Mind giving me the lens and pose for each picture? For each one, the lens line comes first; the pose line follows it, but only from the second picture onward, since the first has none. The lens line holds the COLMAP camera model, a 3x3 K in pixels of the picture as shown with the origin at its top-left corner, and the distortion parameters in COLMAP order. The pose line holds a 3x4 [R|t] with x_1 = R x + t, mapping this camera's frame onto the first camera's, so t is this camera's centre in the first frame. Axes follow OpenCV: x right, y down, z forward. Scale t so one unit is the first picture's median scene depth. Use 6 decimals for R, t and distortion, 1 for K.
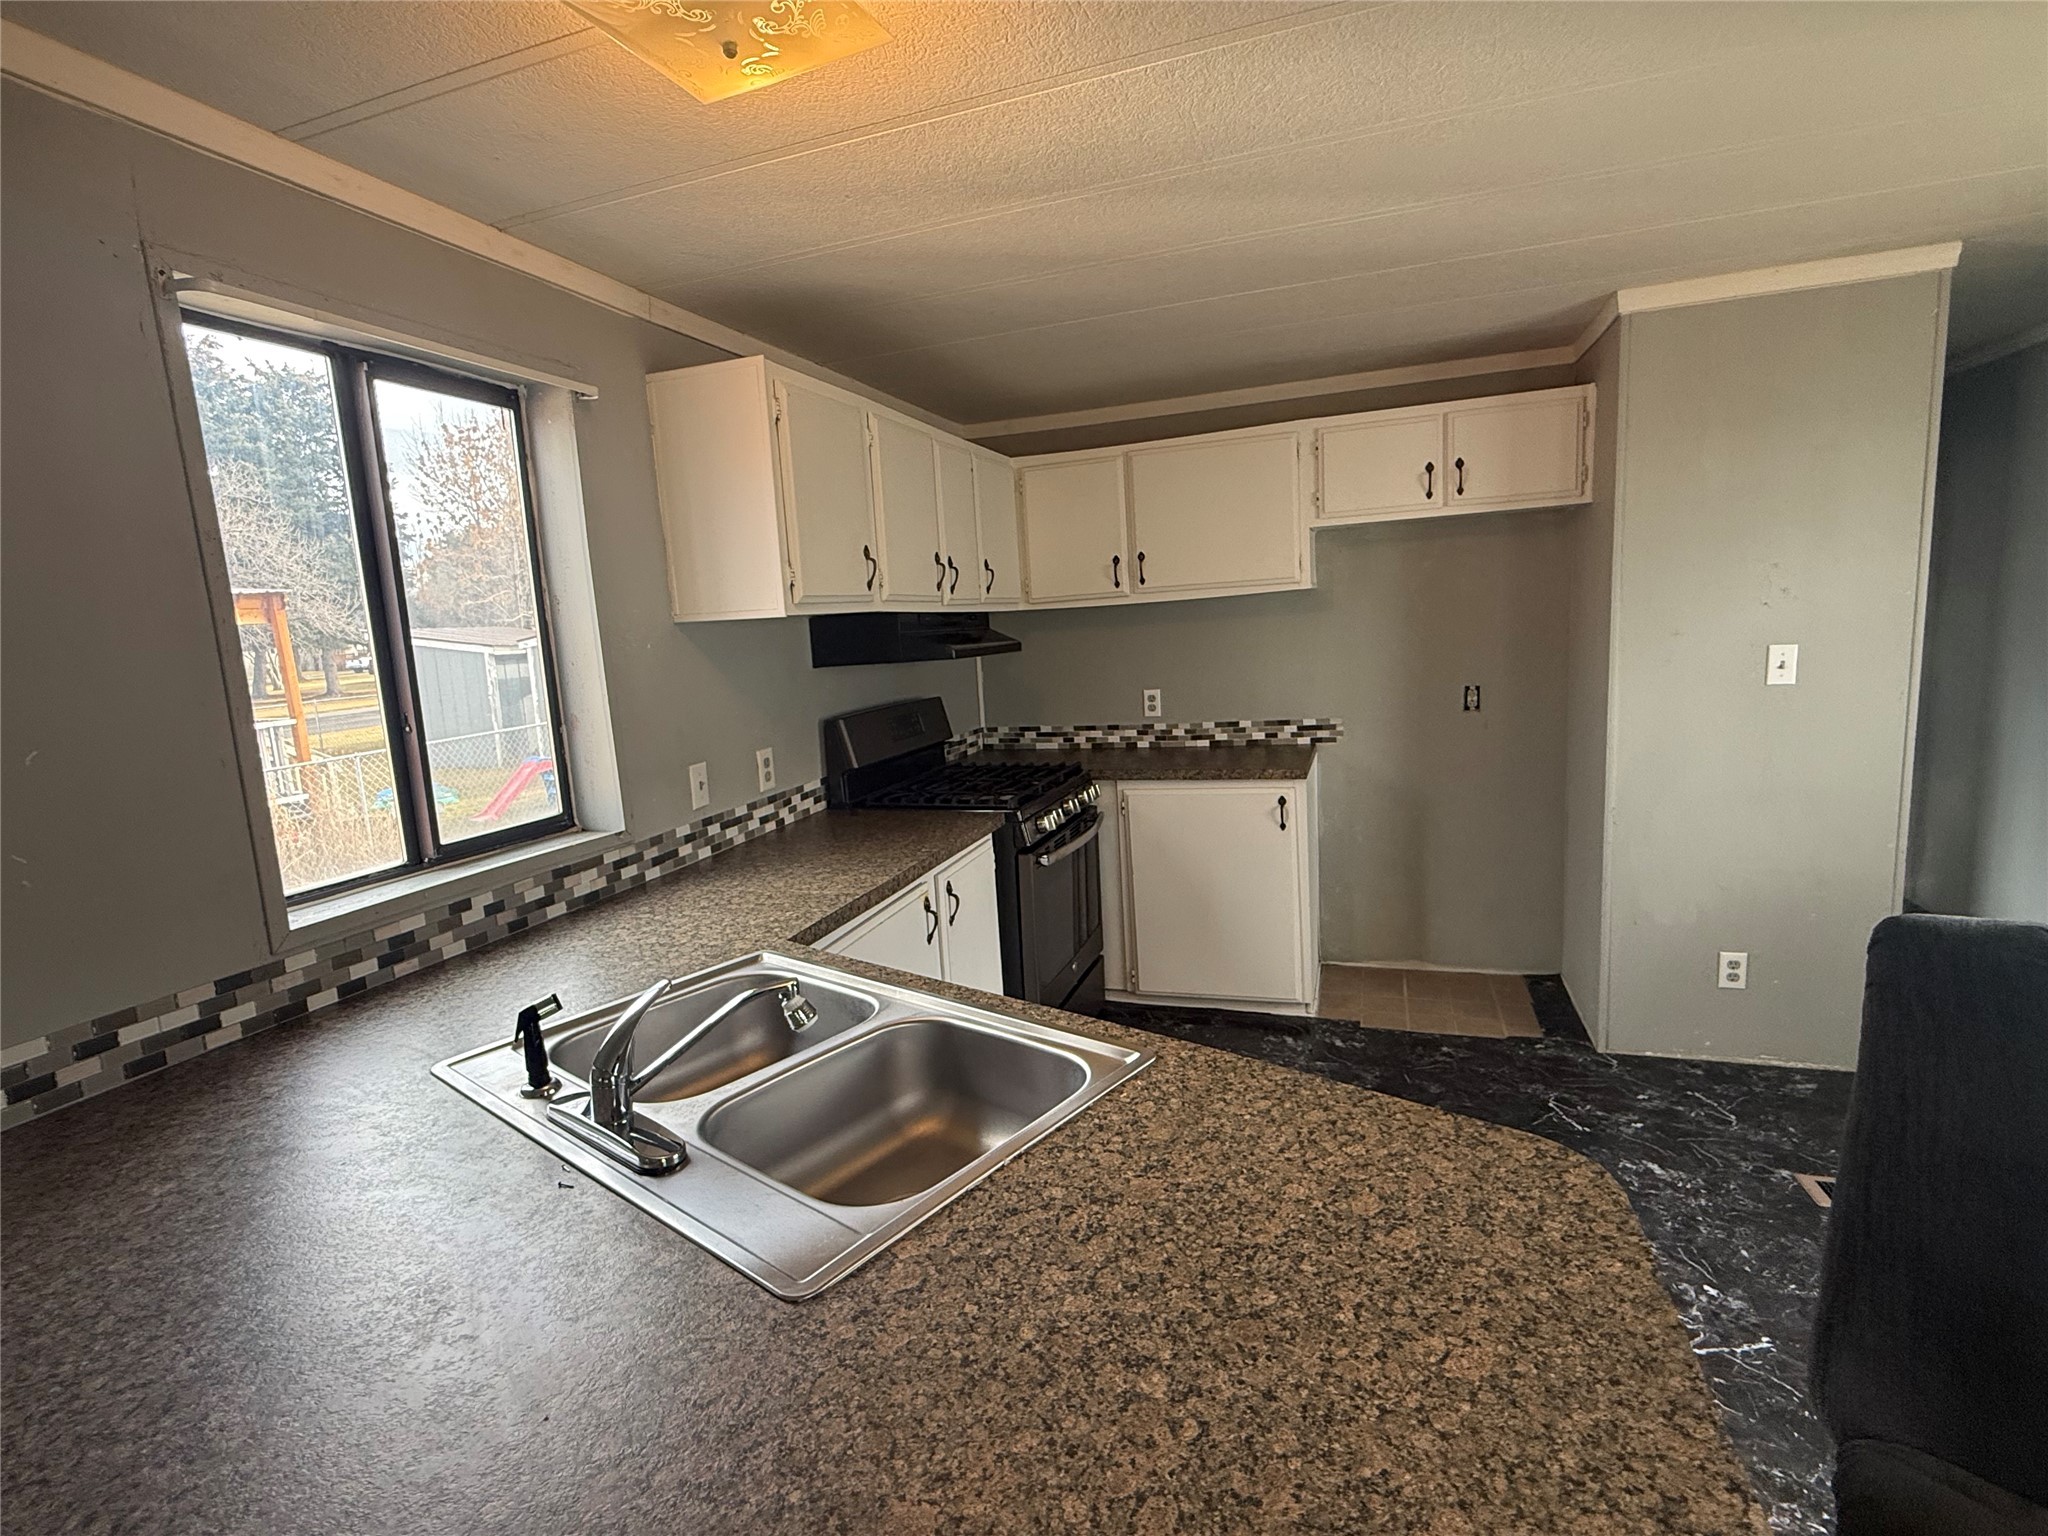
lens RADIAL K [[992.5, 0, 1022.6], [0, 992.5, 771.9], [0, 0, 1]] dist [0.002780, -0.000144]
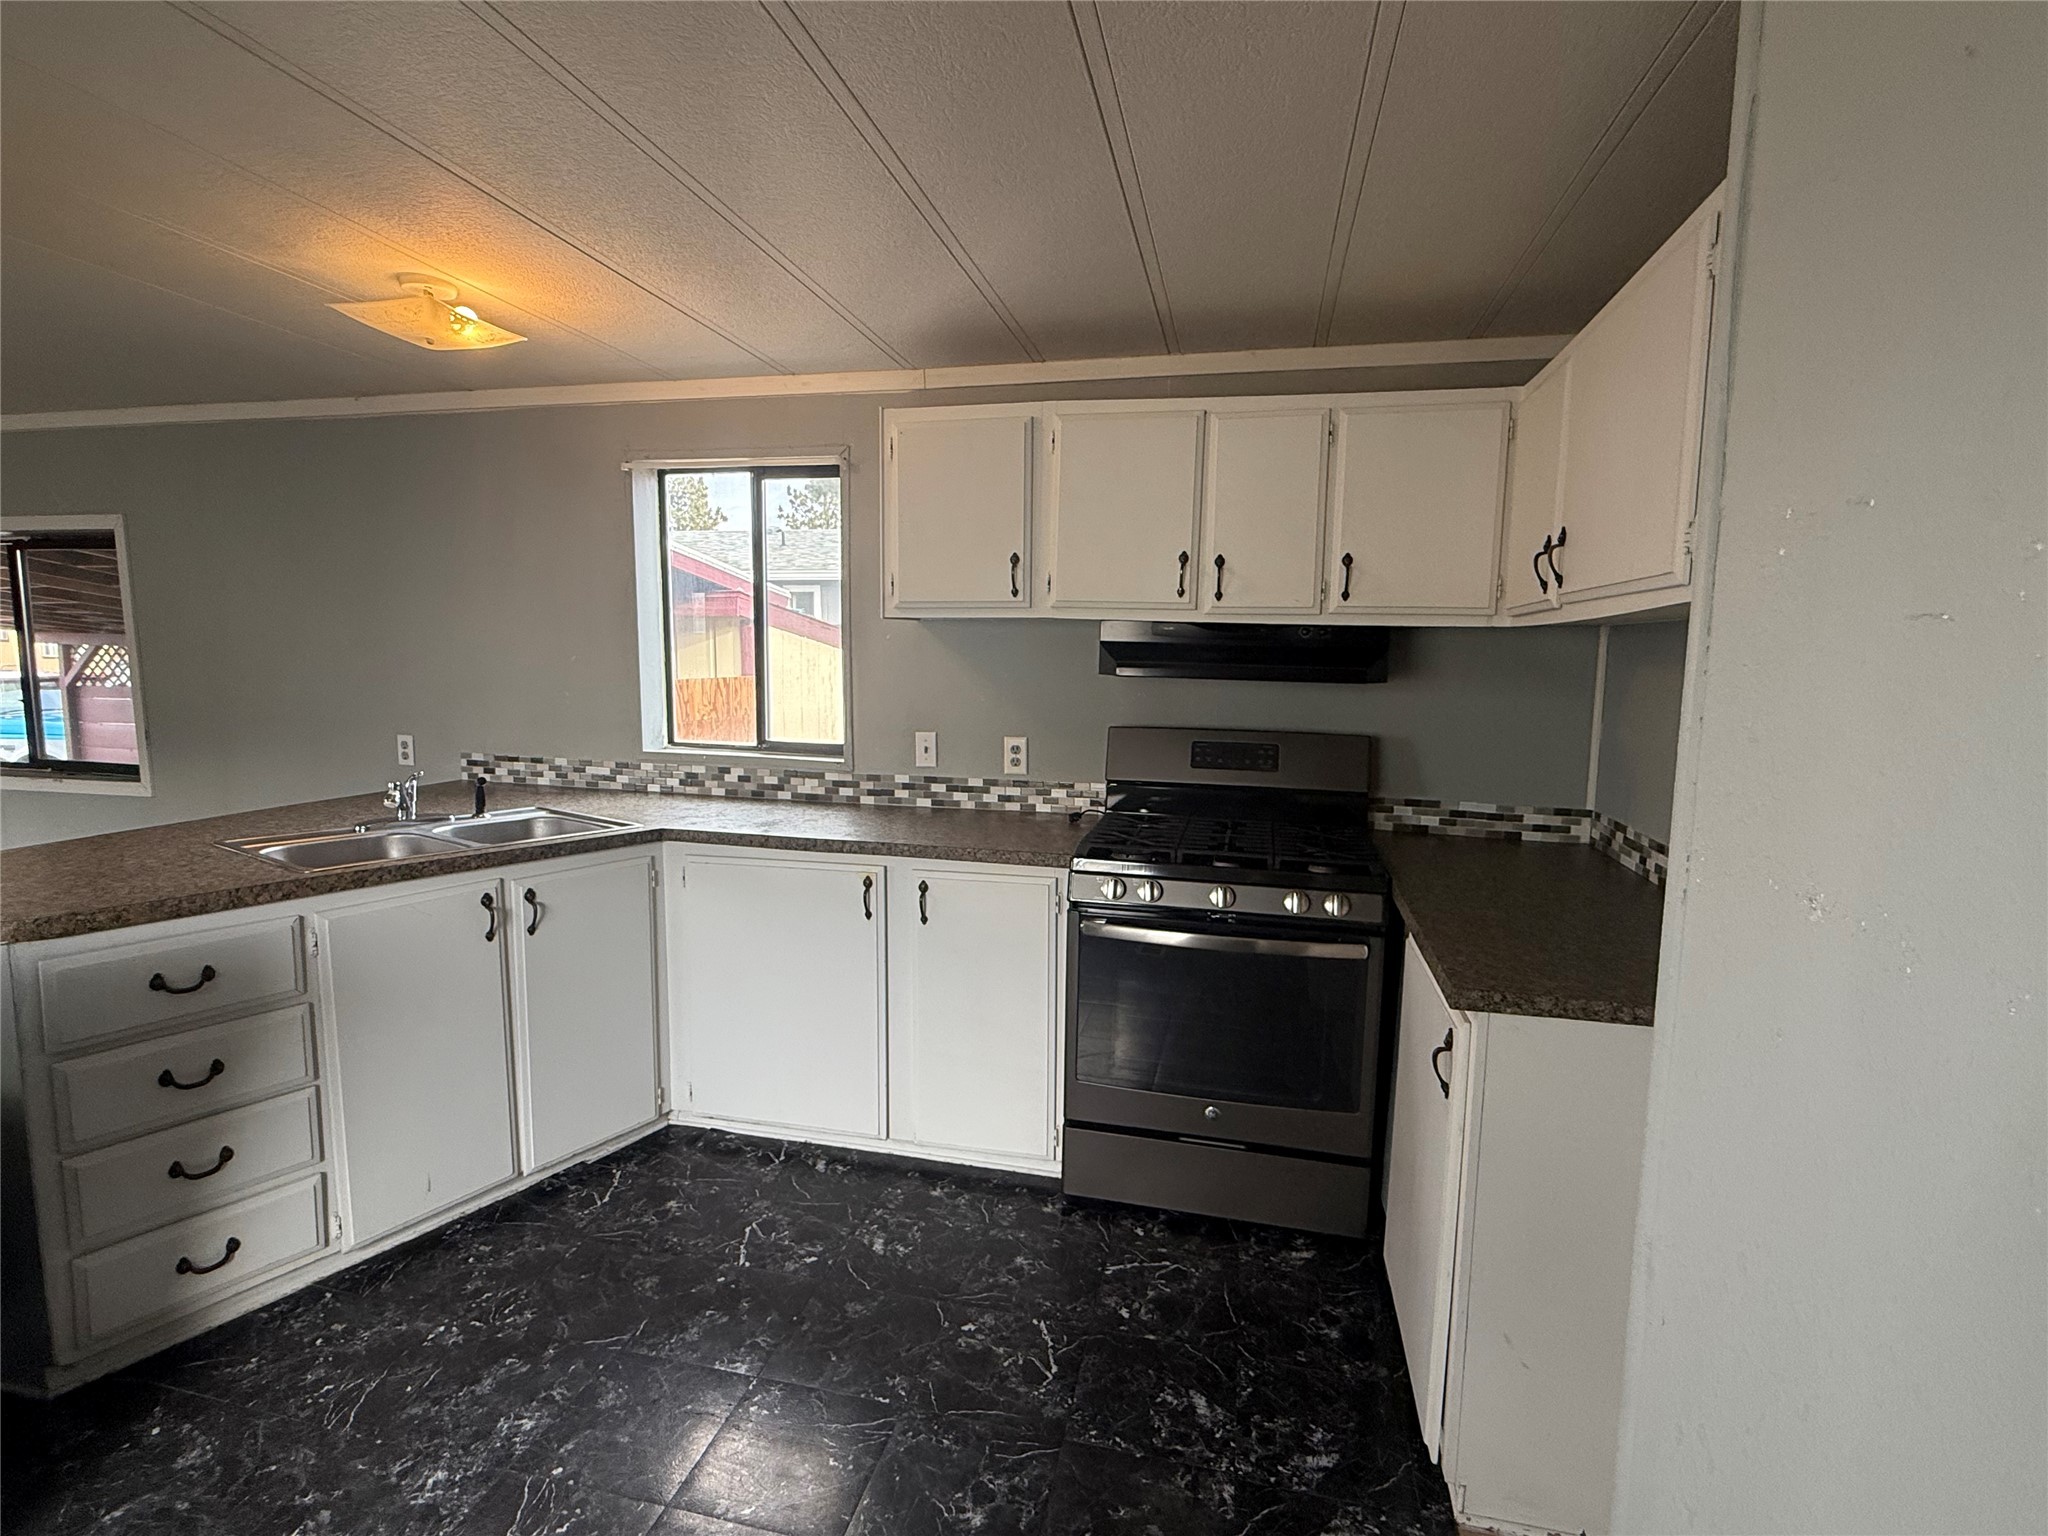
lens RADIAL K [[992.5, 0, 1024.1], [0, 992.5, 762.2], [0, 0, 1]] dist [0.002780, -0.000144]
pose [[0.091250, 0.183721, -0.978734, 0.944922], [-0.170569, 0.971193, 0.166403, -0.206268], [0.981111, 0.151757, 0.119959, 0.990934]]
